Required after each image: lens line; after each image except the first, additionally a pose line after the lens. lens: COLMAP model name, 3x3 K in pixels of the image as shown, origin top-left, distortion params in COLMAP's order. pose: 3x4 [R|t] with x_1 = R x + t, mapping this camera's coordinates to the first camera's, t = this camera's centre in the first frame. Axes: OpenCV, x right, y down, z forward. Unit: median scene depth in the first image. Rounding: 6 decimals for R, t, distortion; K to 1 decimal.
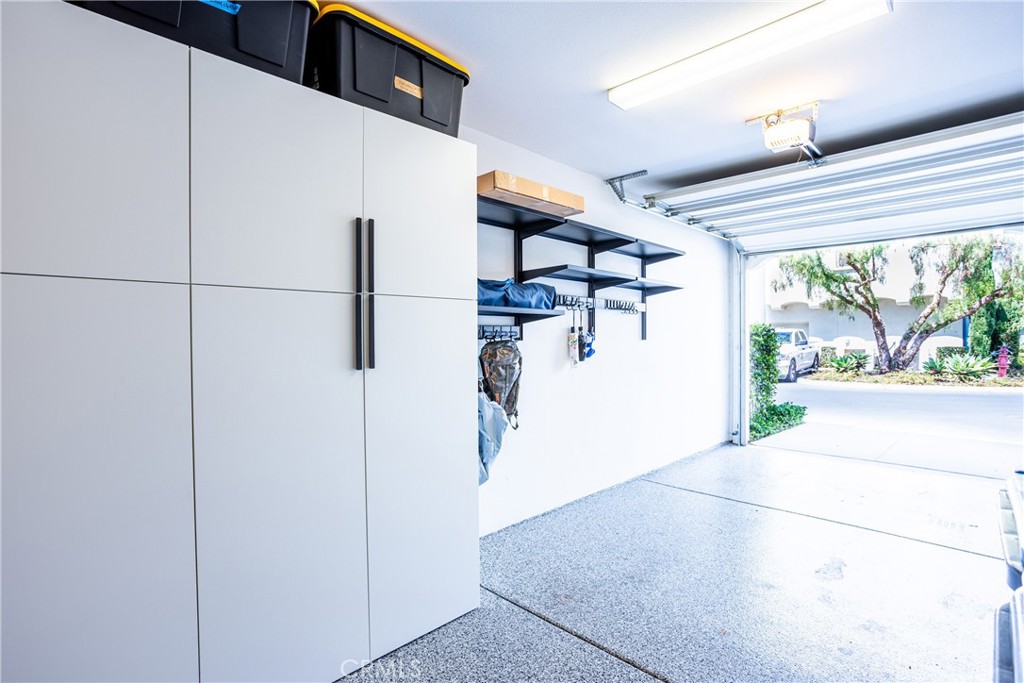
lens RADIAL K [[513.5, 0, 507.6], [0, 513.5, 329.5], [0, 0, 1]] dist [-0.069165, 0.037927]
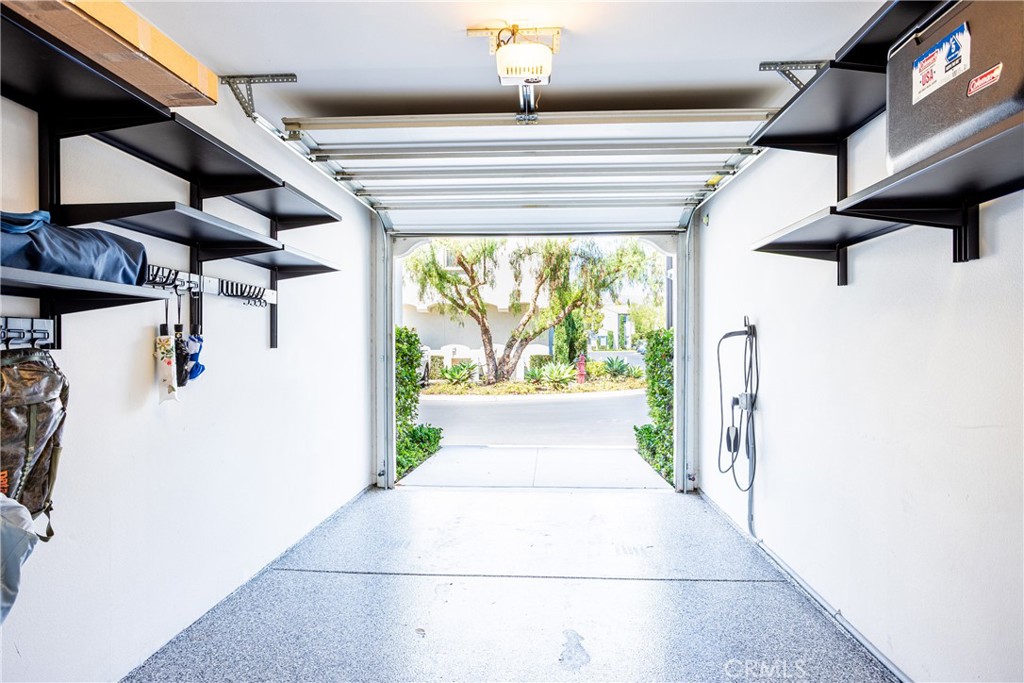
lens RADIAL K [[638.6, 0, 513.5], [0, 638.6, 344.3], [0, 0, 1]] dist [-0.046252, 0.051796]
pose [[0.744282, 0.003054, 0.667859, -0.028715], [-0.012549, 0.999877, 0.009414, 0.003286], [-0.667748, -0.015388, 0.744228, 0.157700]]
